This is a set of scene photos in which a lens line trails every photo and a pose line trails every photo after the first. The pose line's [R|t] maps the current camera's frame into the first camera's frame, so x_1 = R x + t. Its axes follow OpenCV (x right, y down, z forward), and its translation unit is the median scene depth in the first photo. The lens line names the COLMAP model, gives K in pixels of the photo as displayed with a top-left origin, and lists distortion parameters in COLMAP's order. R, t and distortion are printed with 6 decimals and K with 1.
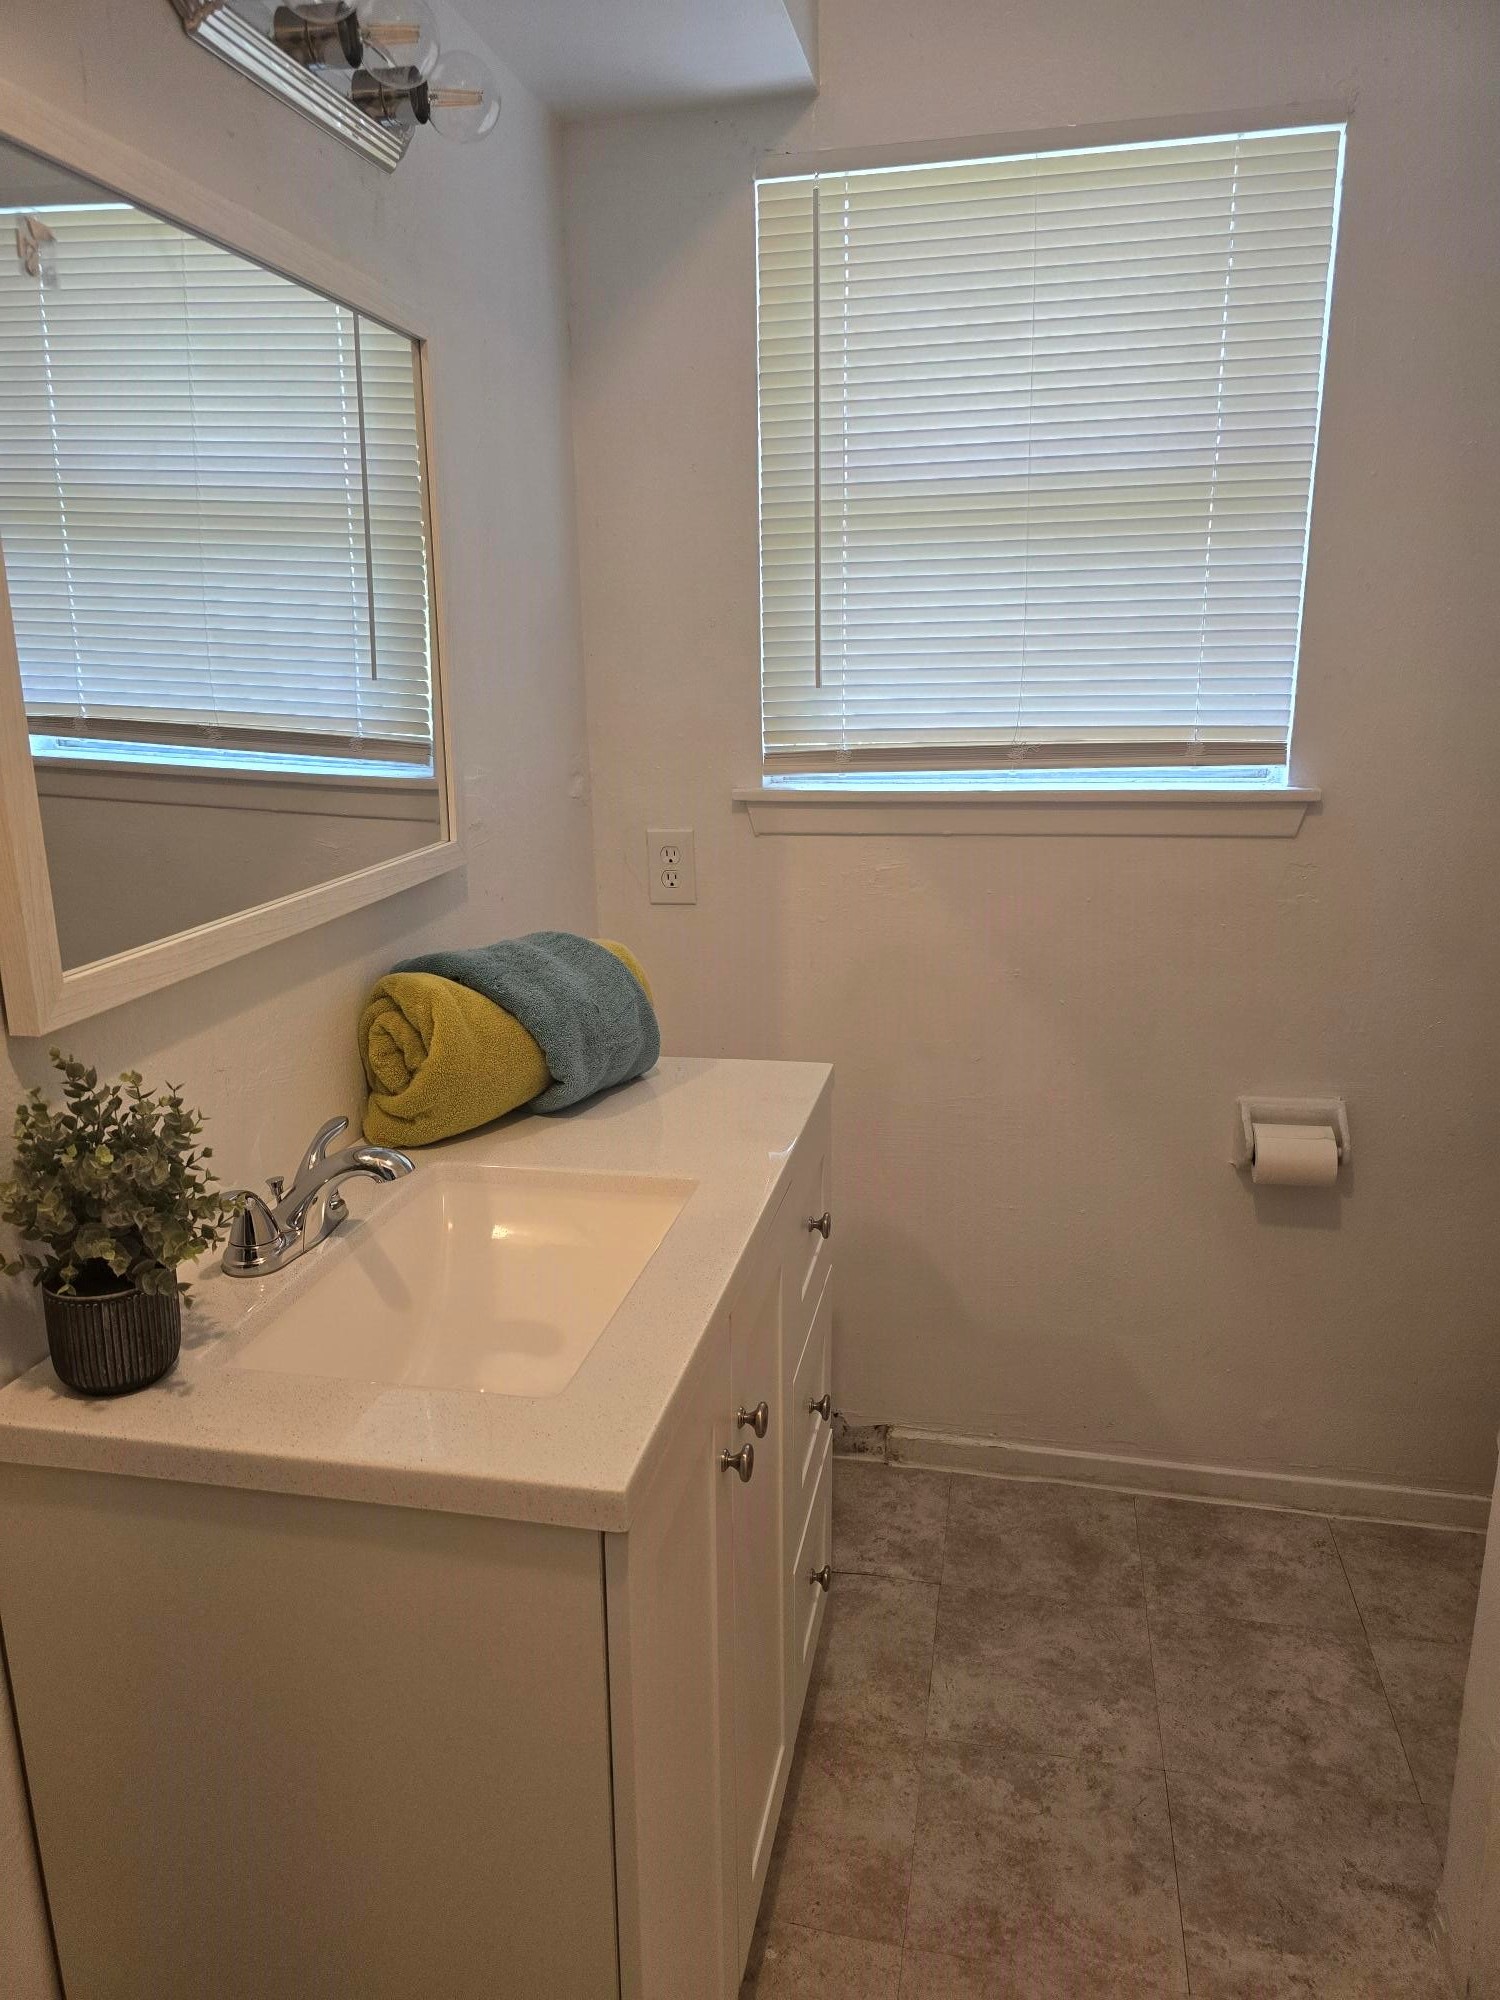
lens RADIAL K [[1344.8, 0, 750.0], [0, 1344.8, 1000.0], [0, 0, 1]] dist [0.051378, -0.041556]
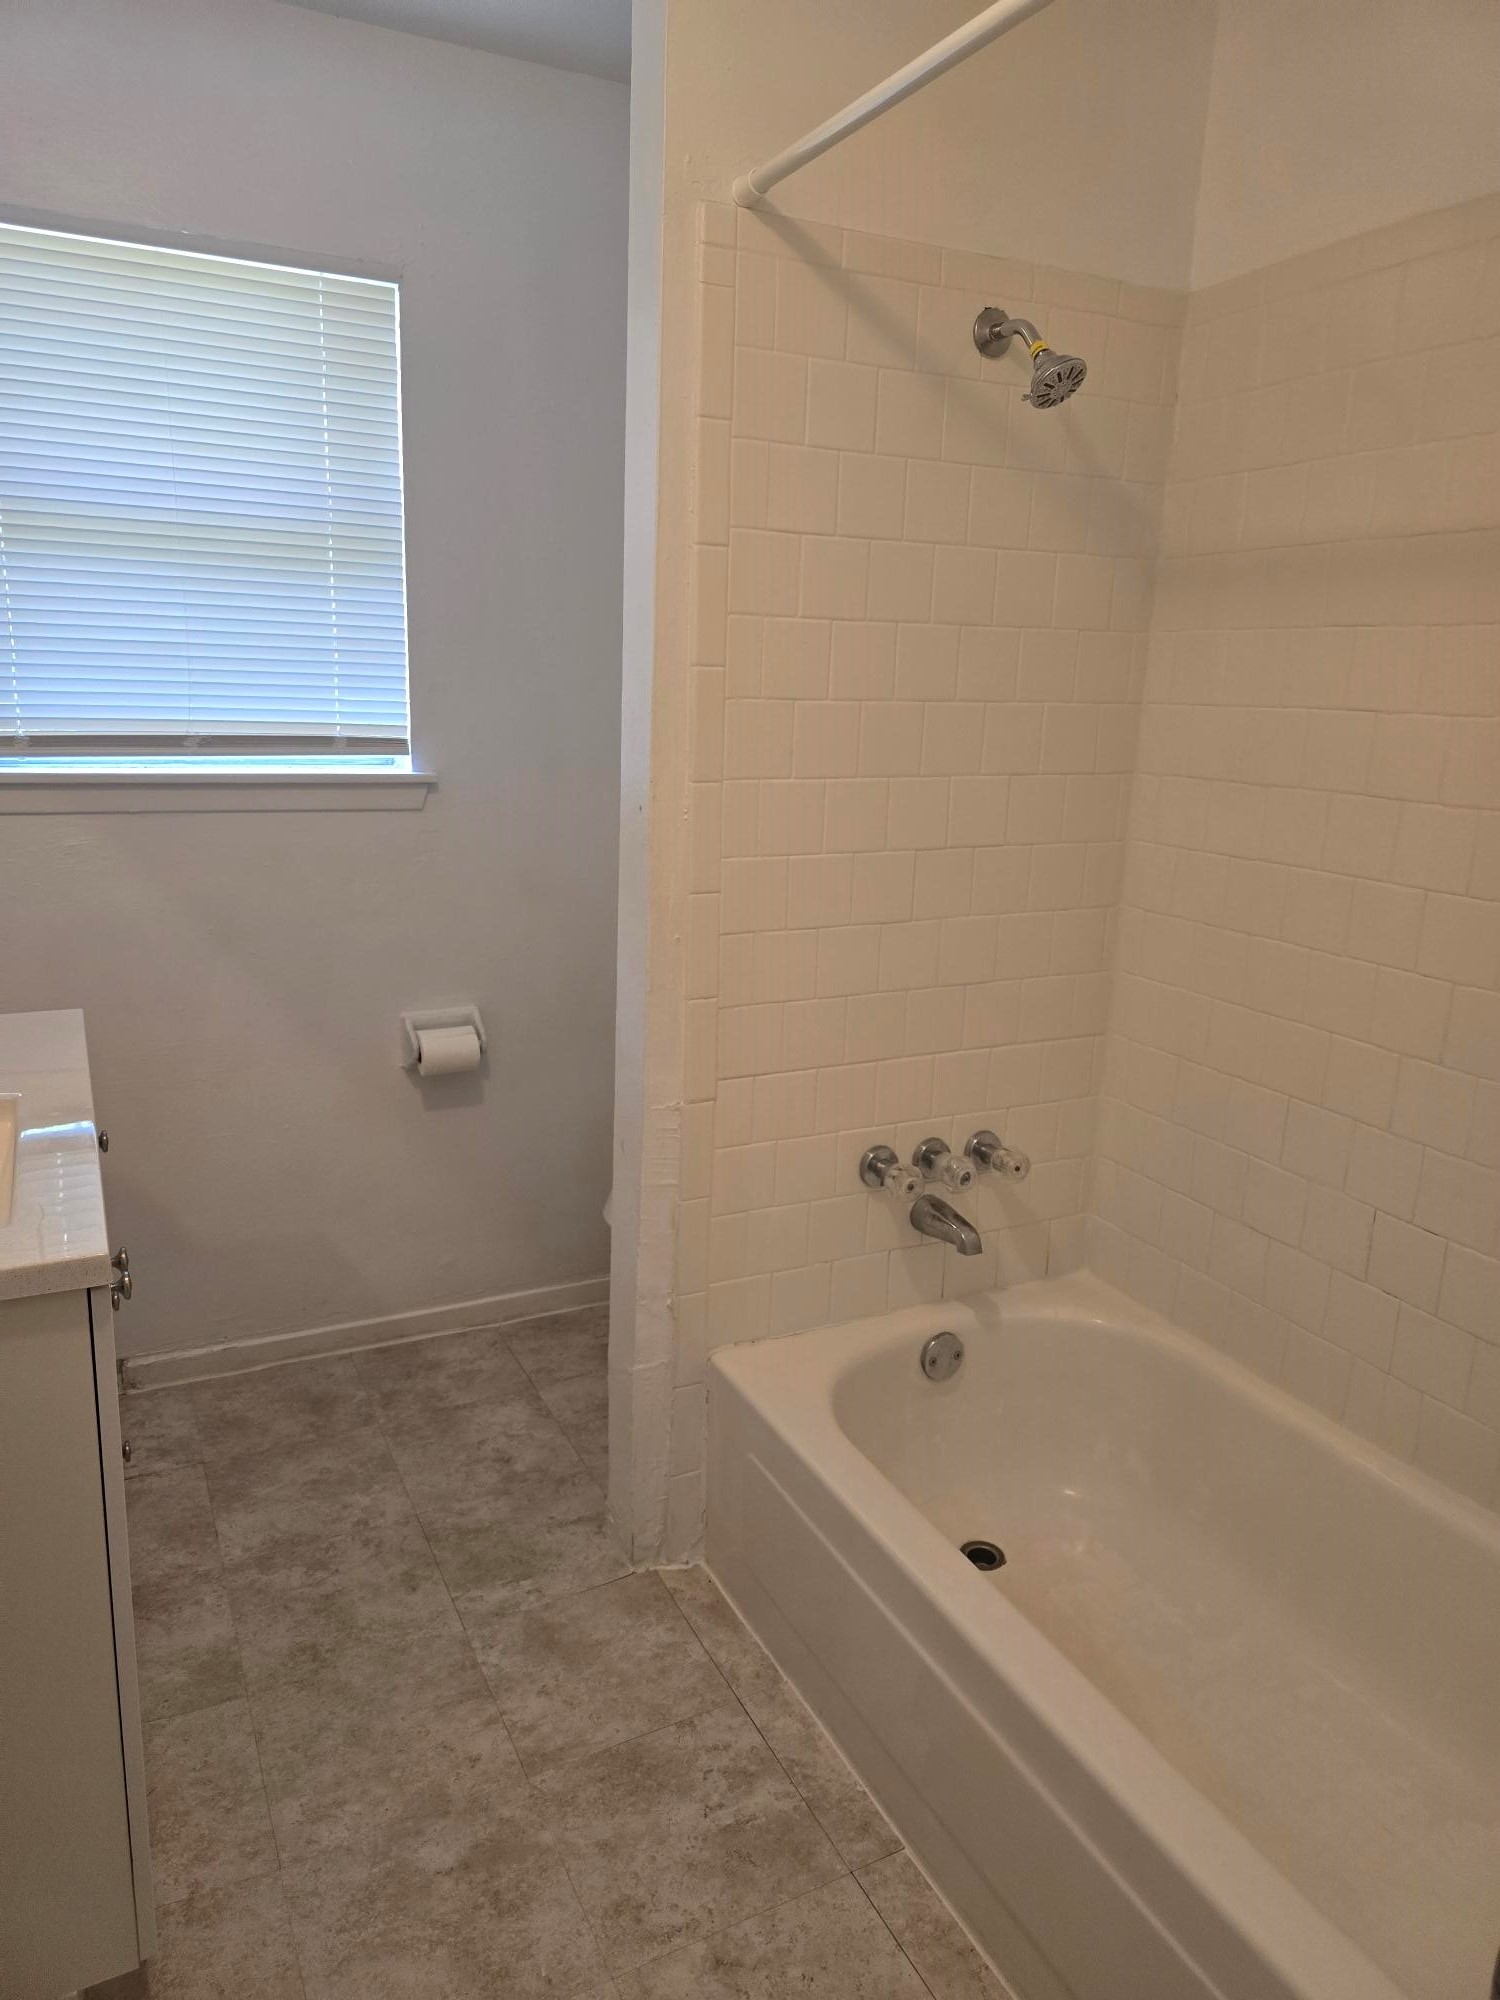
lens RADIAL K [[1388.1, 0, 750.0], [0, 1388.1, 1000.0], [0, 0, 1]] dist [0.075011, -0.113854]
pose [[0.778878, -0.098651, 0.619368, -0.211610], [0.109796, 0.993749, 0.020208, 0.072521], [-0.617490, 0.052265, 0.784840, -0.257833]]
